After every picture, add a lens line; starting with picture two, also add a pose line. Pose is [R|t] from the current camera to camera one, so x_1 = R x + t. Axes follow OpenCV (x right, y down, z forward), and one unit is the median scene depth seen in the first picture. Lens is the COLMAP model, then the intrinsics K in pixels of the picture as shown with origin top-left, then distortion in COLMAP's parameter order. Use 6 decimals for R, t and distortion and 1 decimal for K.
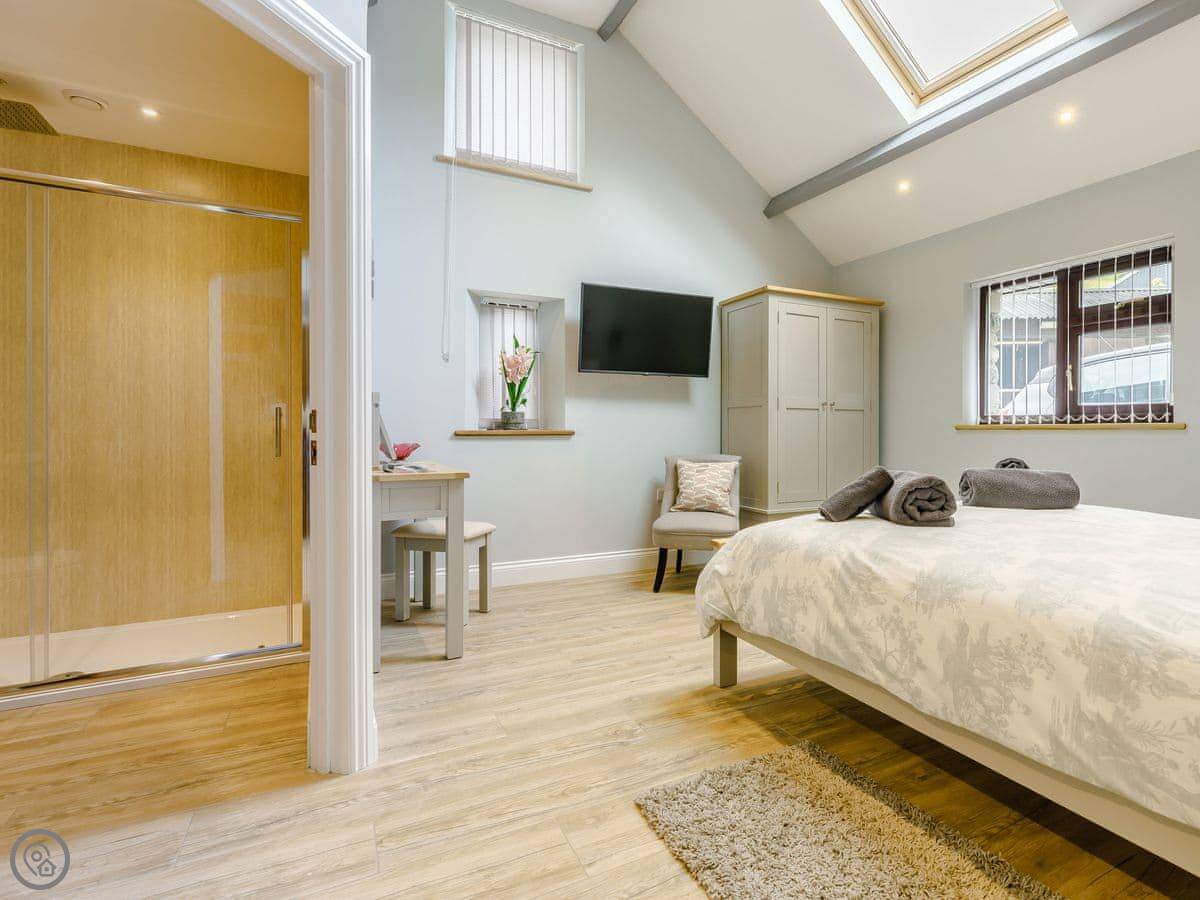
lens RADIAL K [[603.1, 0, 638.1], [0, 603.1, 430.9], [0, 0, 1]] dist [0.004287, 0.000562]
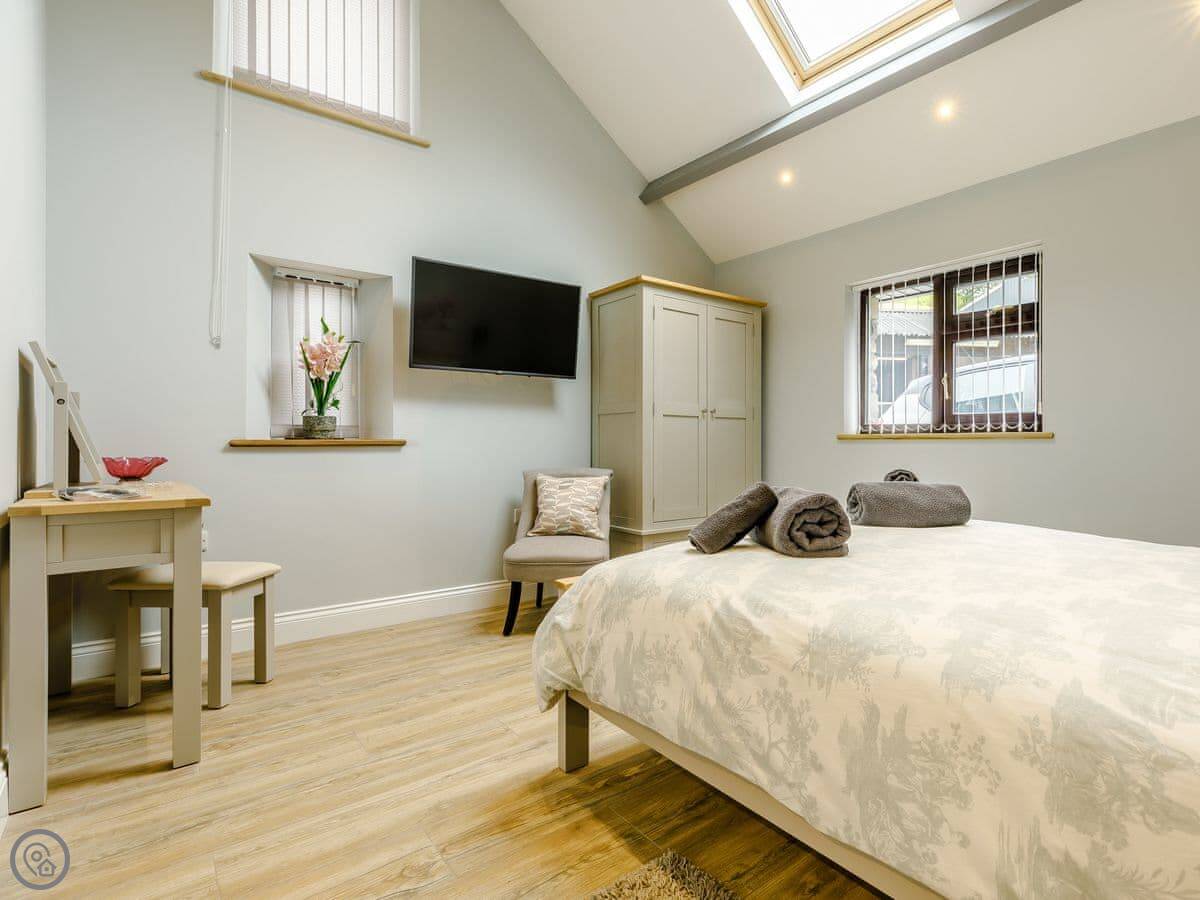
lens RADIAL K [[603.1, 0, 648.8], [0, 603.1, 442.6], [0, 0, 1]] dist [0.004287, 0.000562]
pose [[0.981081, -0.000739, 0.193596, 0.063726], [0.000935, 0.999999, -0.000921, 0.004300], [-0.193595, 0.001084, 0.981081, 0.157346]]
